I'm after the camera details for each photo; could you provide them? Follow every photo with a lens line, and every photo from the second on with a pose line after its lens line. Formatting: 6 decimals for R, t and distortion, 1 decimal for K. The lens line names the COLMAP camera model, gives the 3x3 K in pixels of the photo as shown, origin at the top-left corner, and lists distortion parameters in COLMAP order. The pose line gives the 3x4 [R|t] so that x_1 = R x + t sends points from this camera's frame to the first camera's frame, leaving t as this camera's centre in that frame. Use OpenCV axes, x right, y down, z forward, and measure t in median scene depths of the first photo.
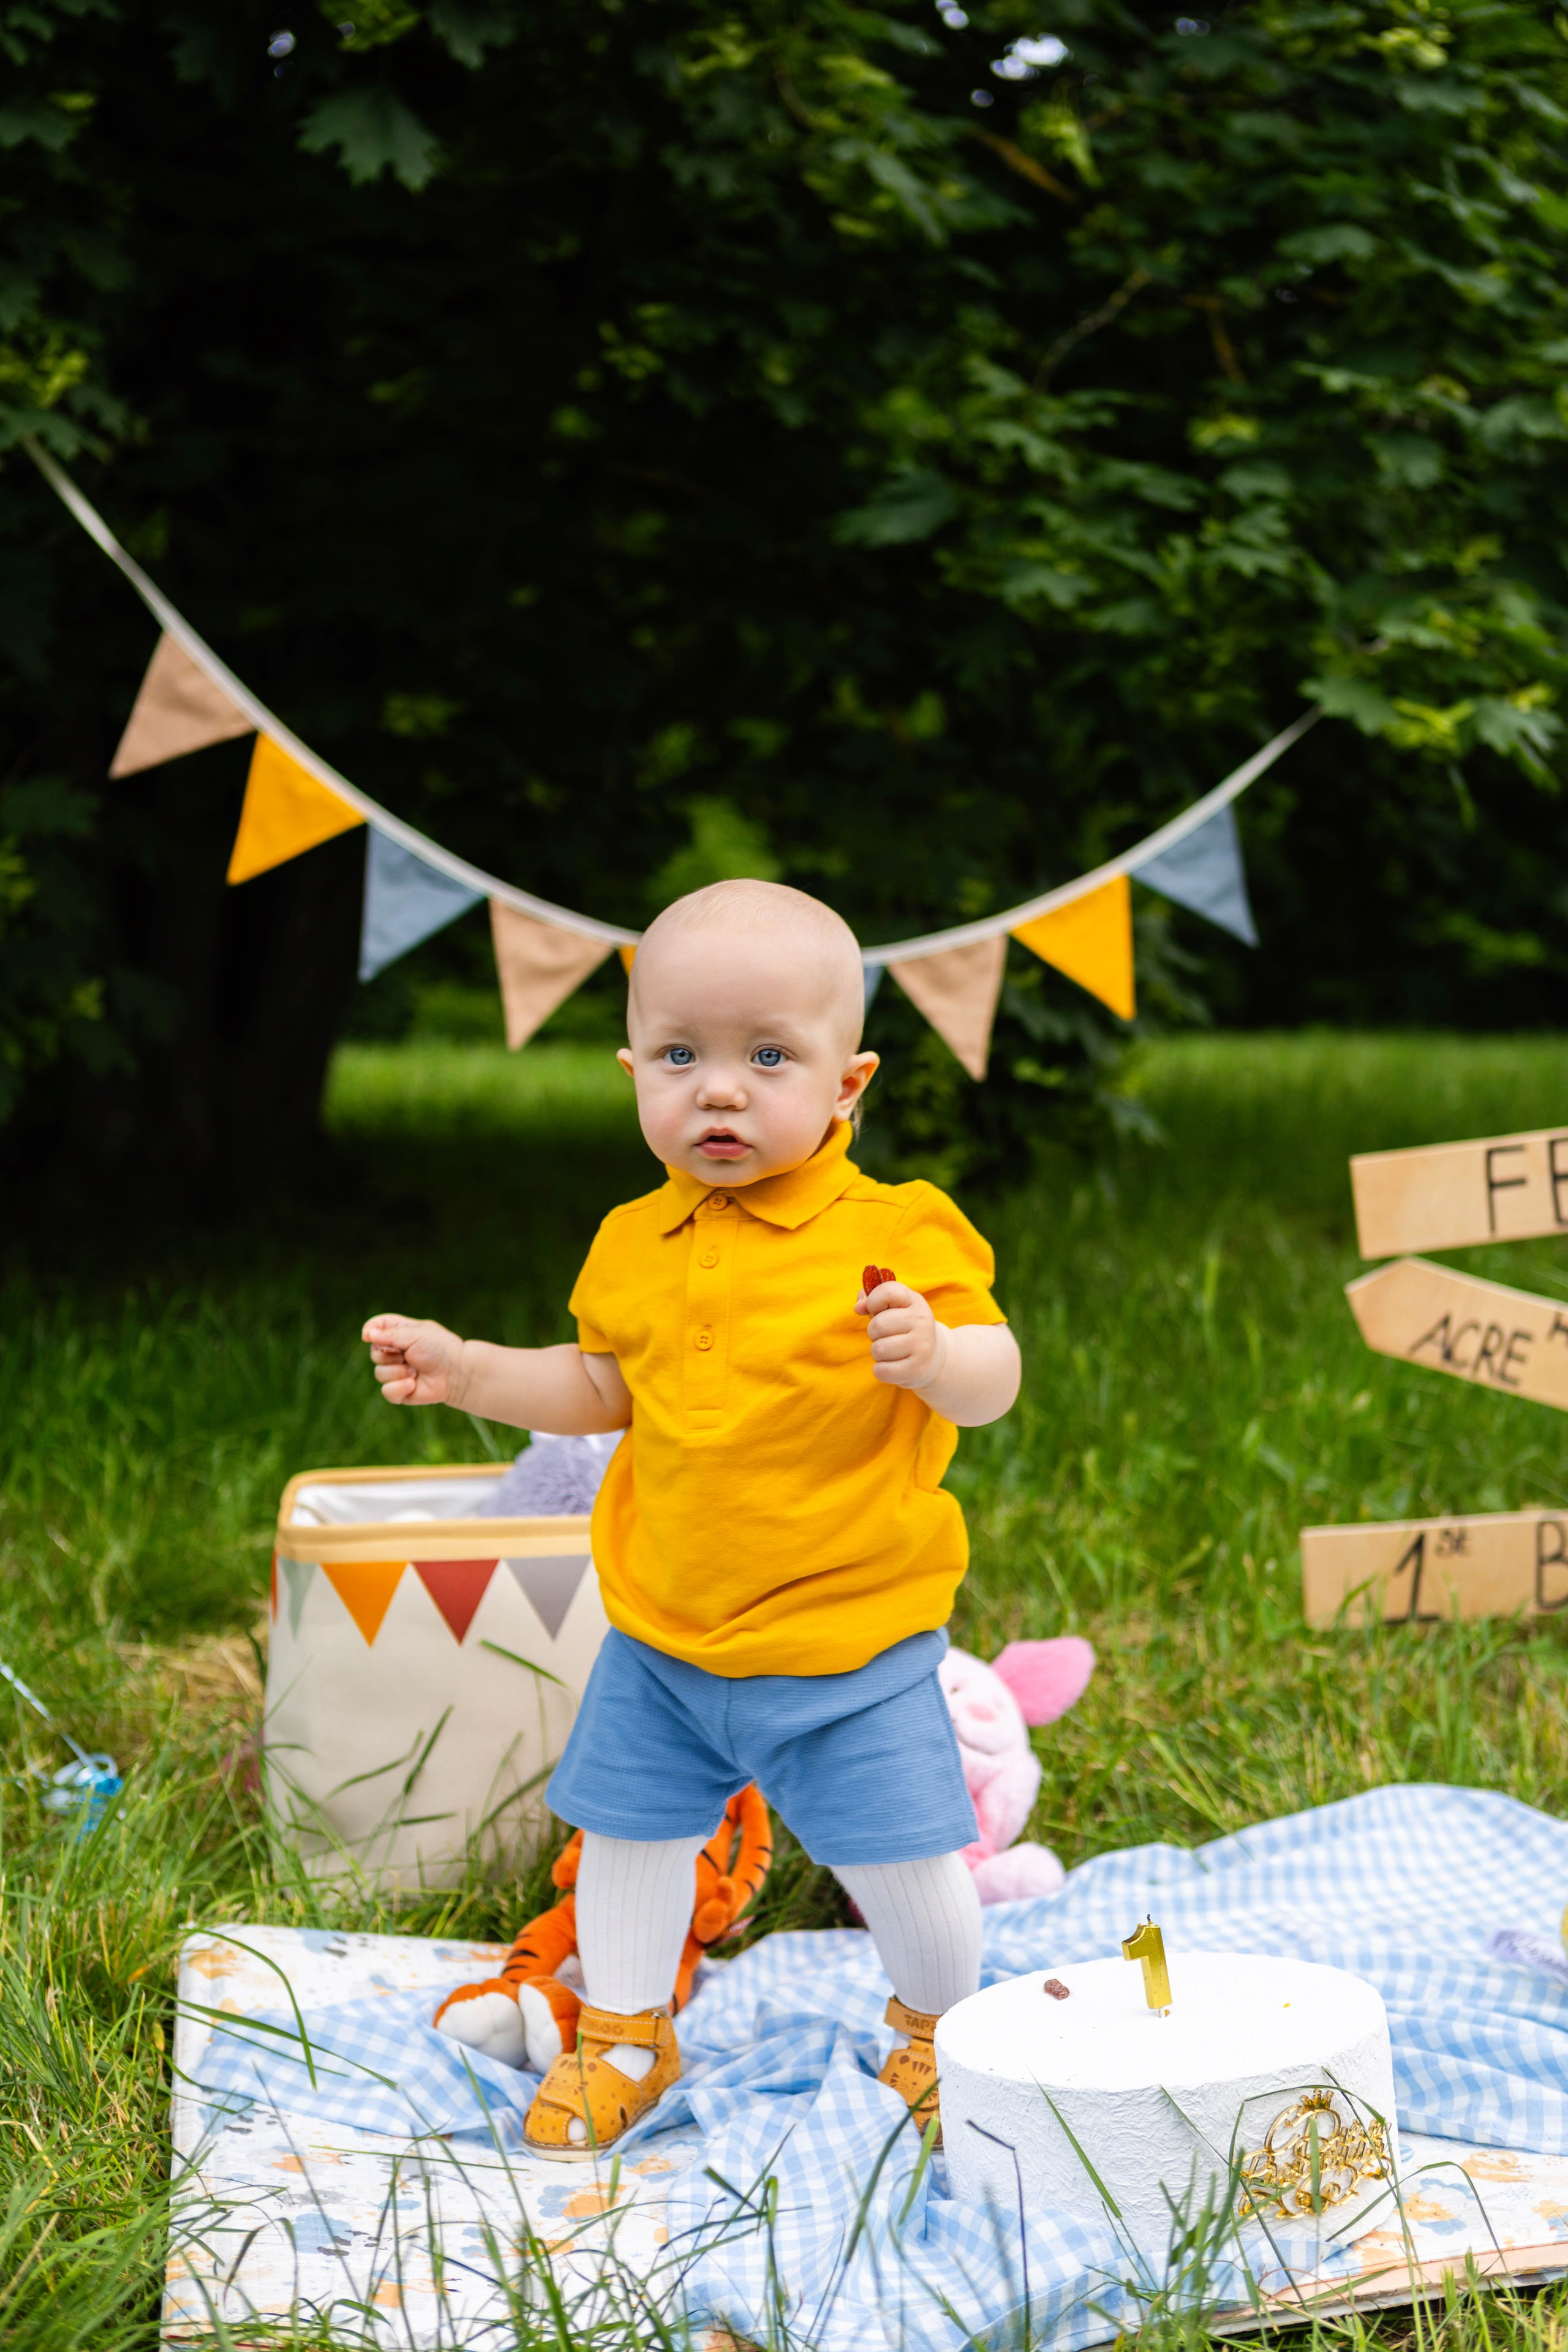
lens RADIAL K [[2851.9, 0, 784.0], [0, 2851.9, 1176.0], [0, 0, 1]] dist [0.006313, -0.018123]
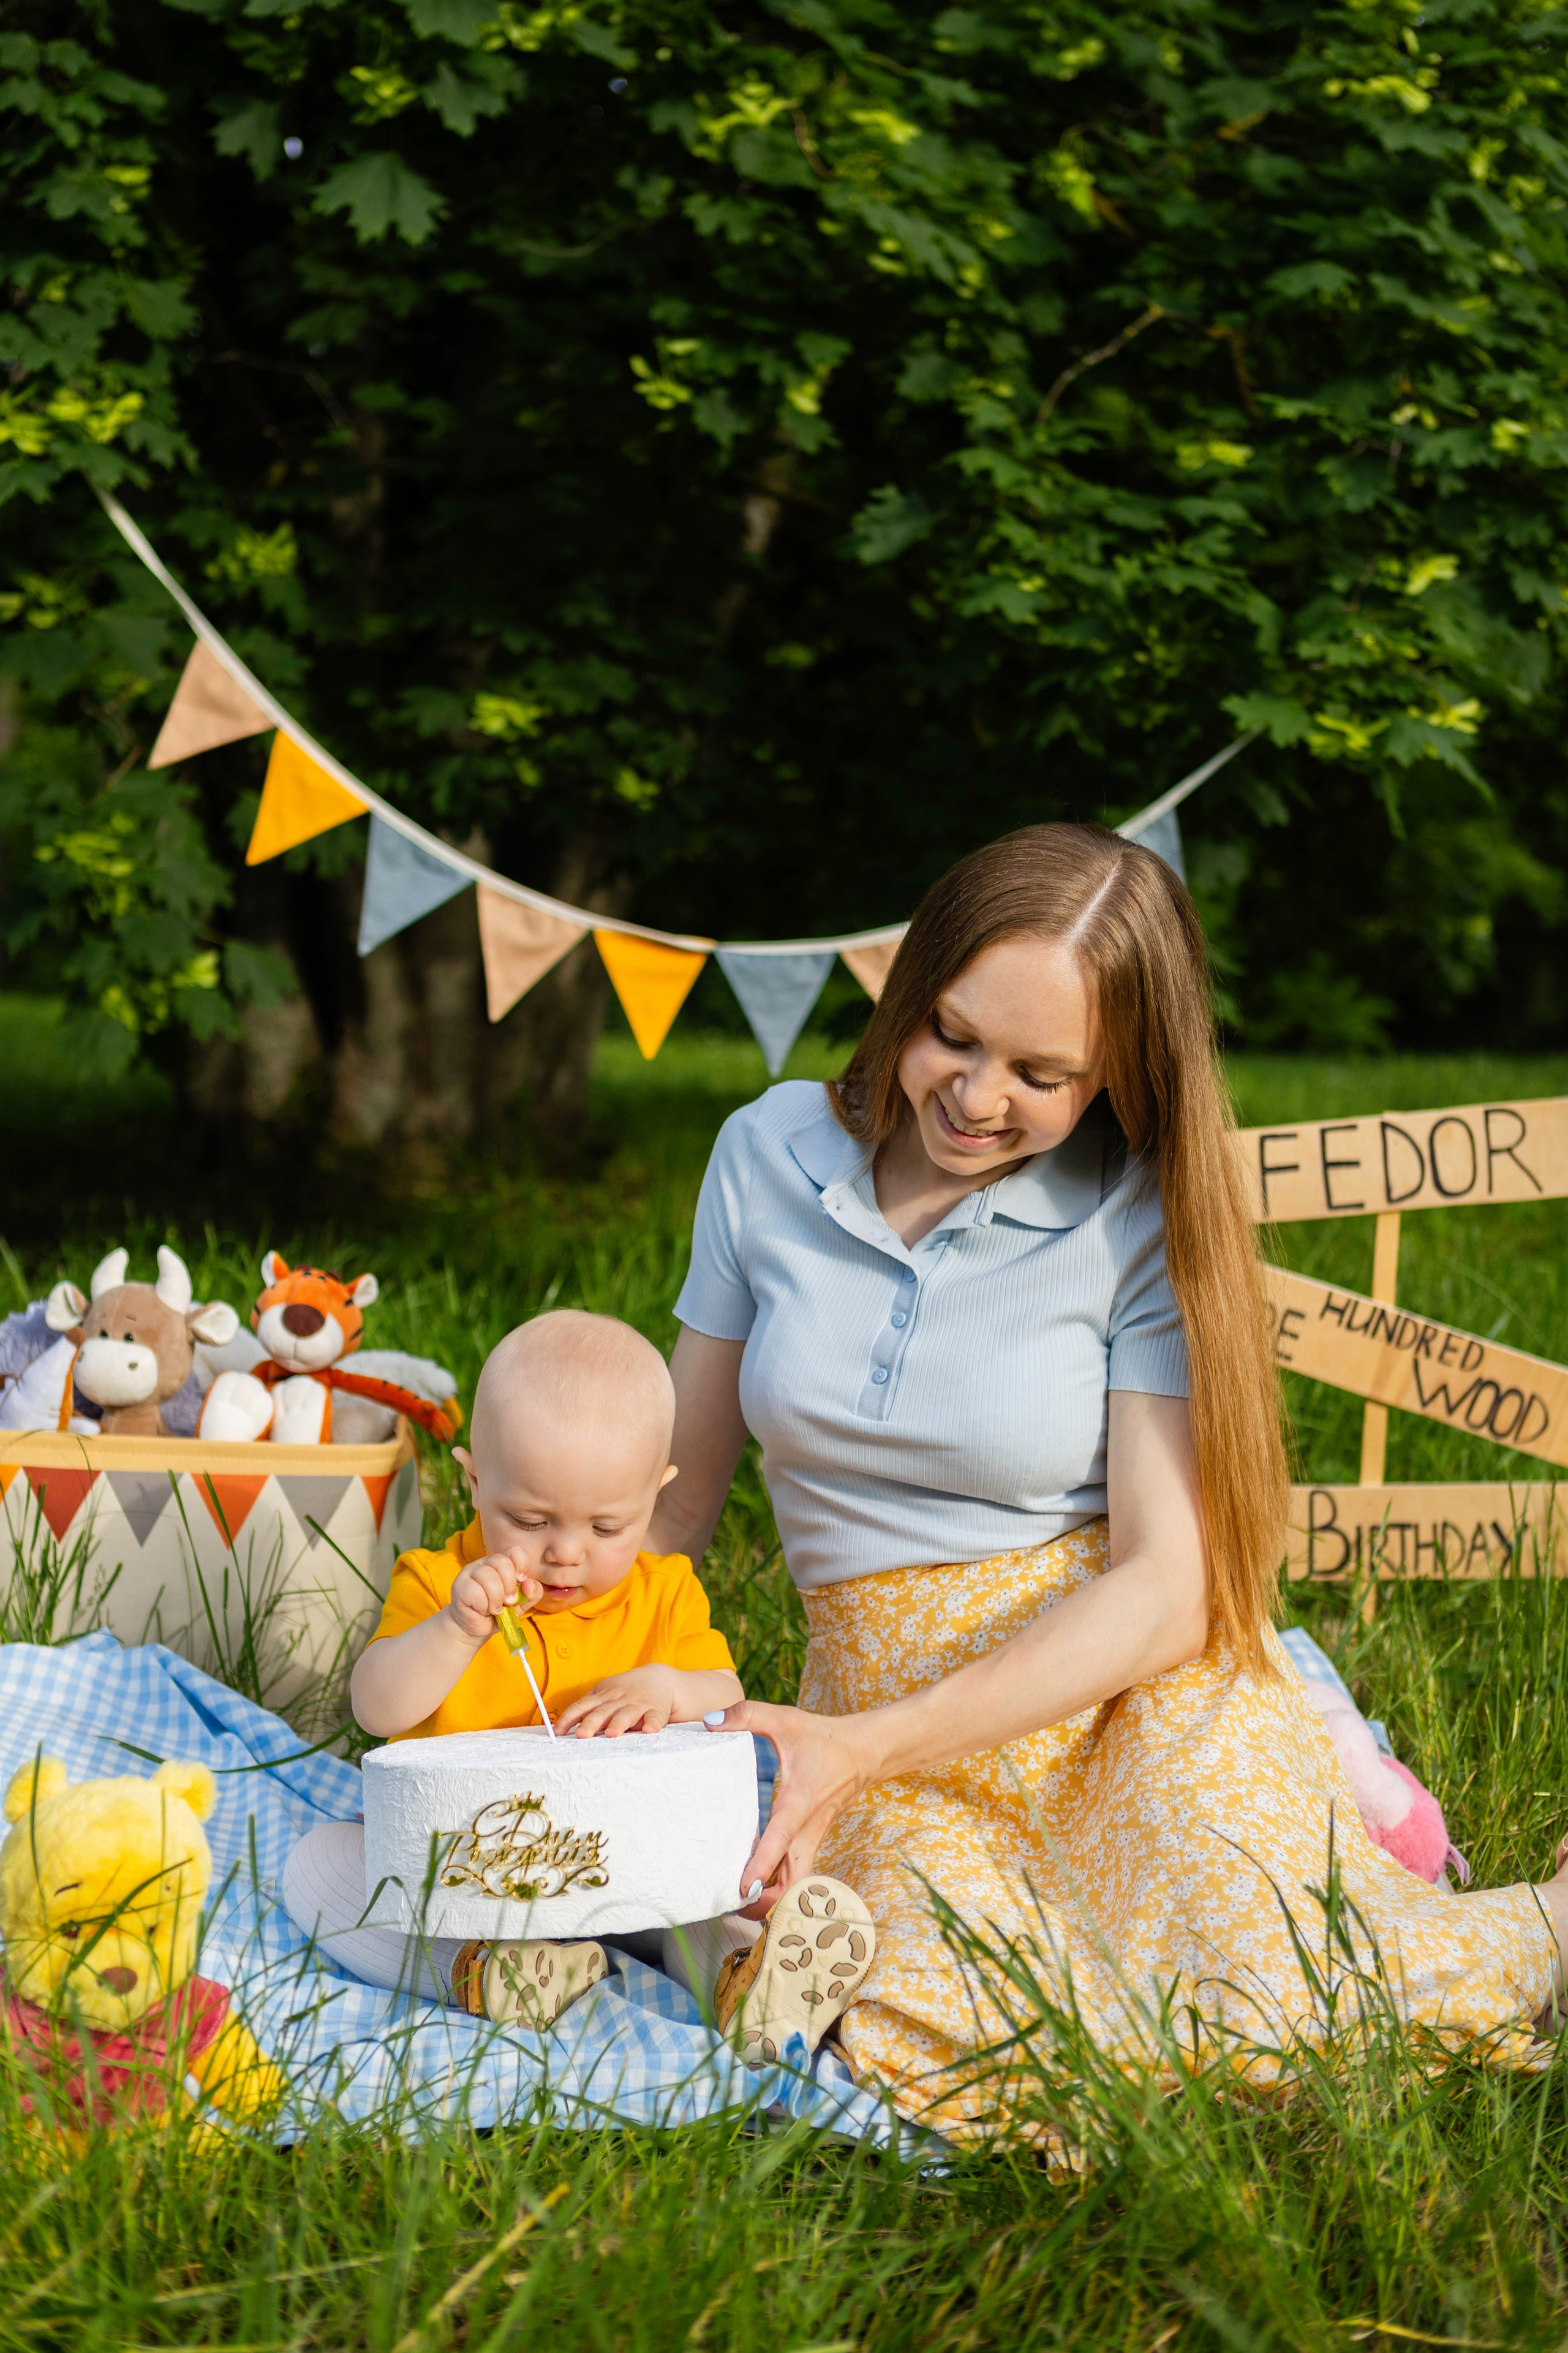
lens RADIAL K [[2870.0, 0, 849.4], [0, 2870.0, 1087.4], [0, 0, 1]] dist [0.045150, -0.287154]
pose [[0.986828, 0.031315, -0.158714, 0.211572], [-0.036285, 0.998935, -0.028513, 0.006941], [0.157652, 0.033896, 0.986913, -0.061629]]
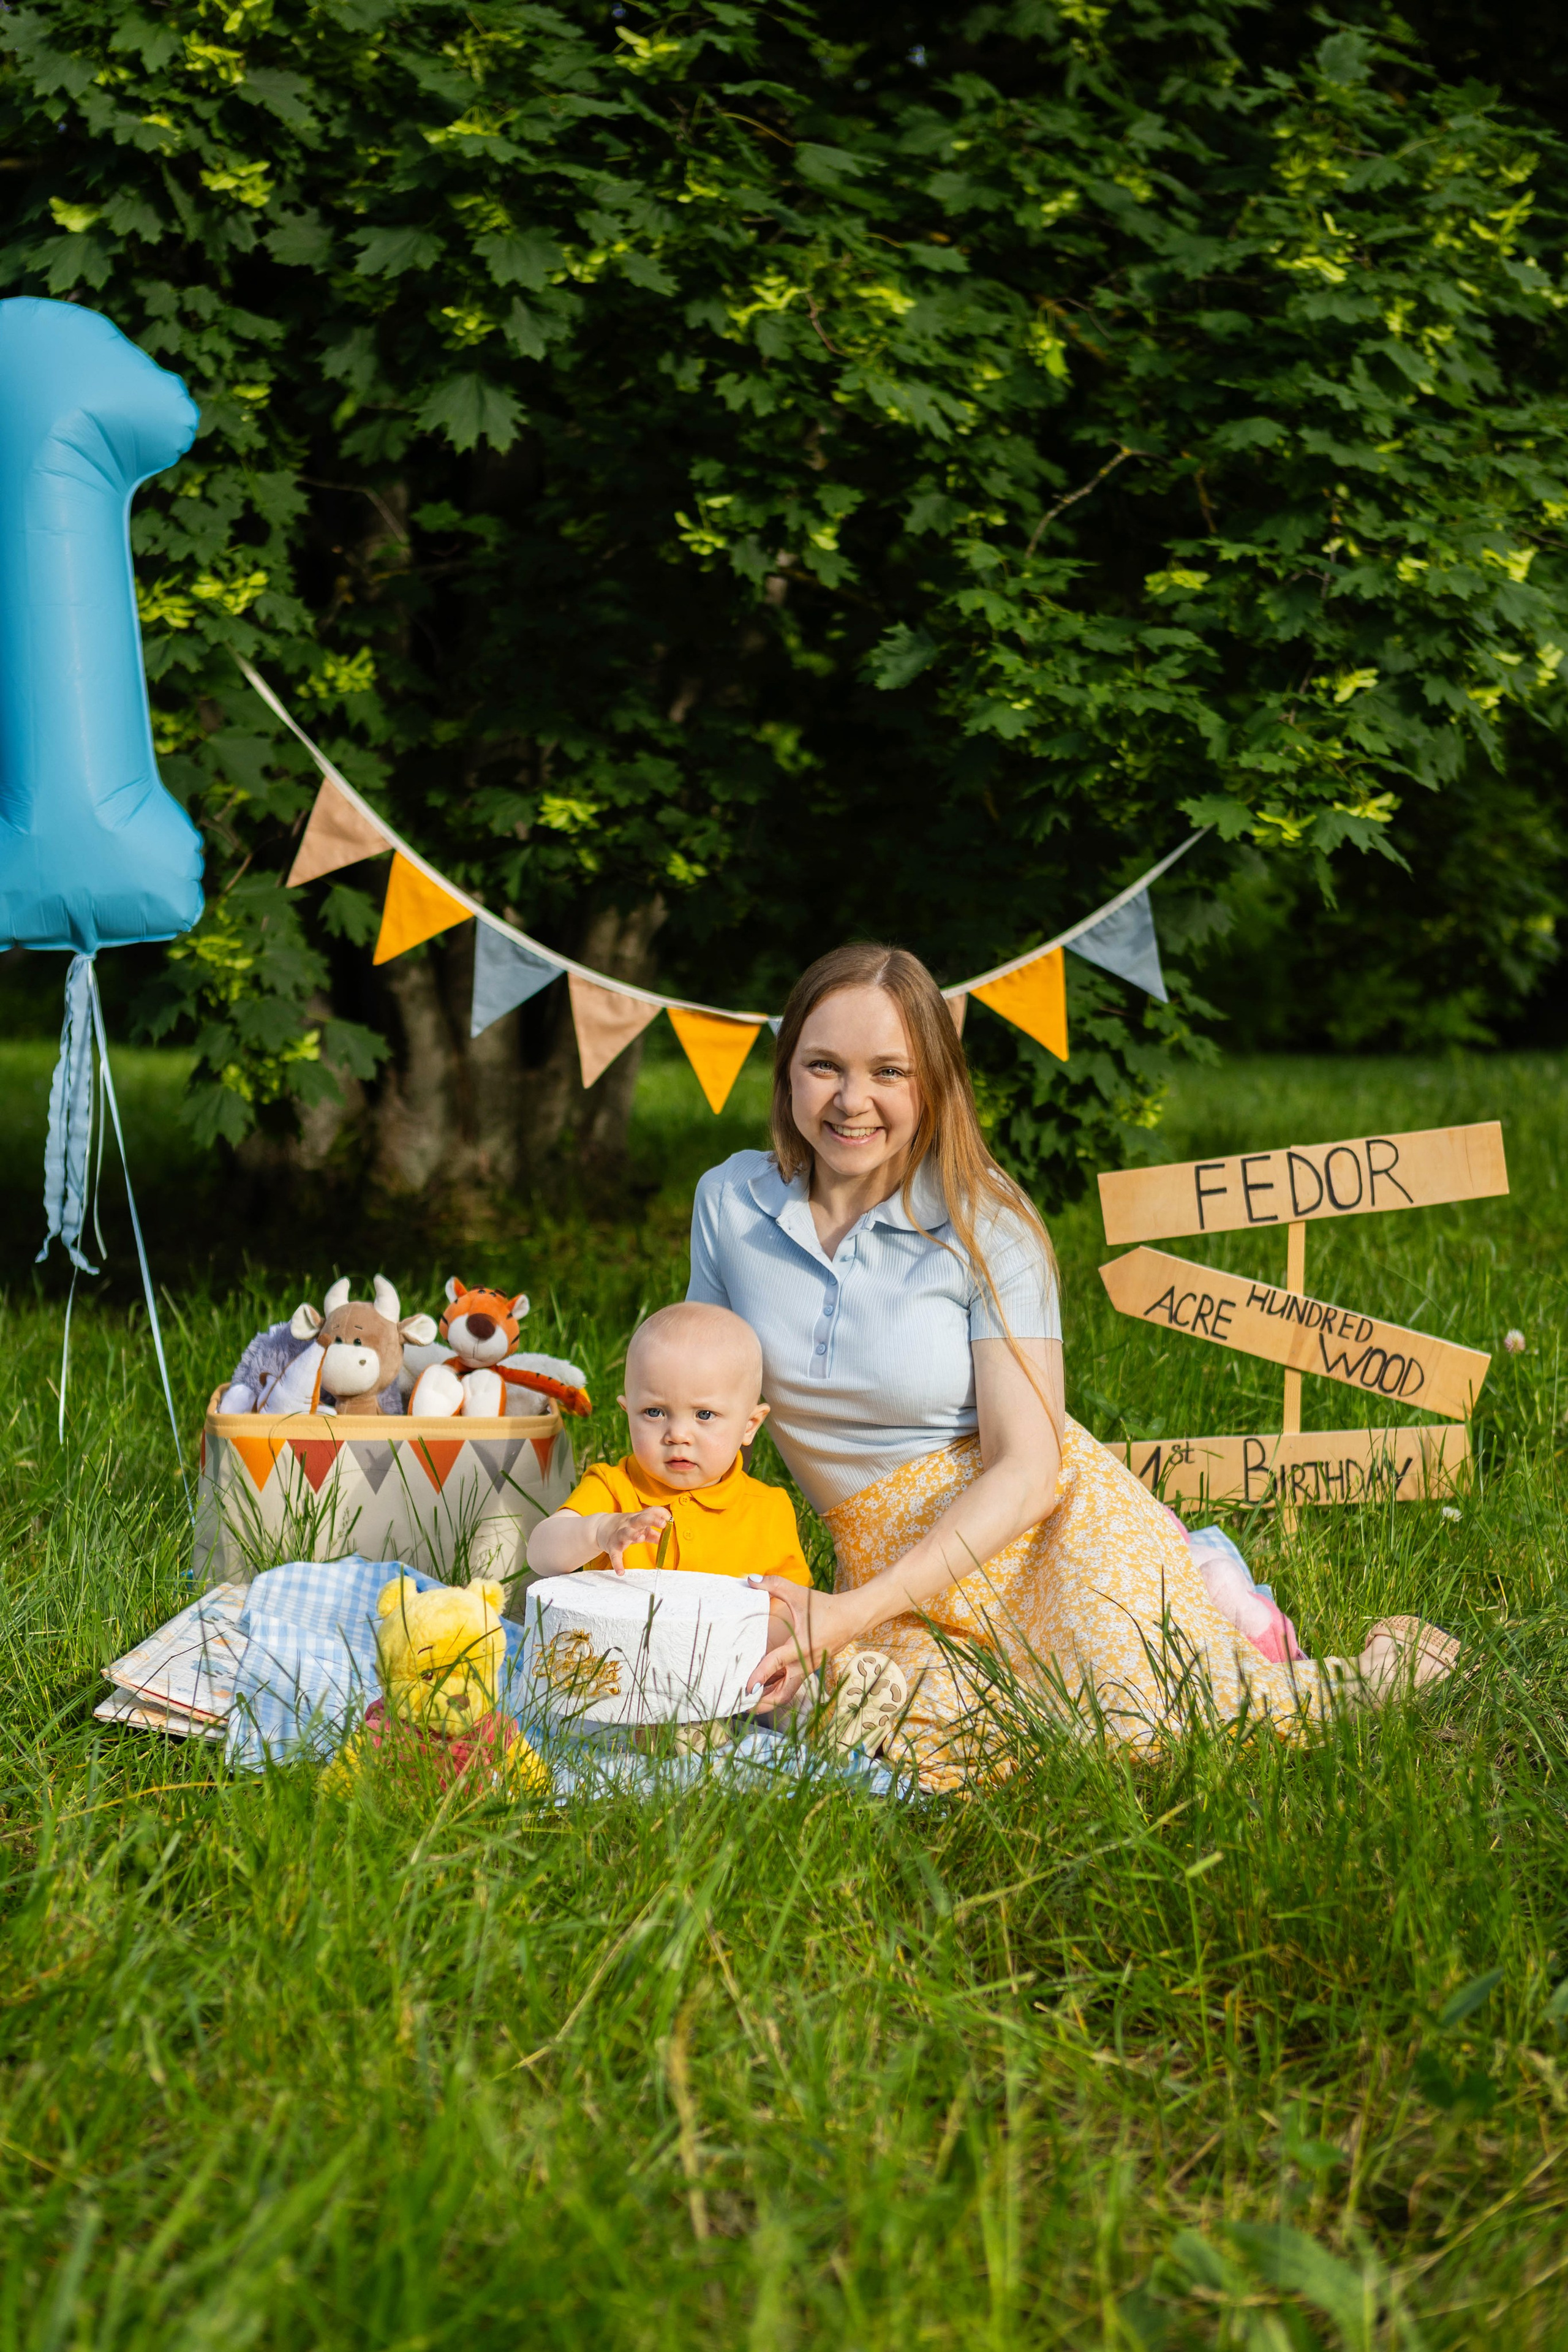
lens RADIAL K [[3610.2, 0, 784.0], [0, 3610.2, 1176.0], [0, 0, 1]] dist [0.007221, -0.155548]
pose [[0.981271, 0.001001, -0.192629, 0.309296], [-0.002190, 0.999980, -0.005959, 0.004676], [0.192619, 0.006269, 0.981254, -0.595621]]
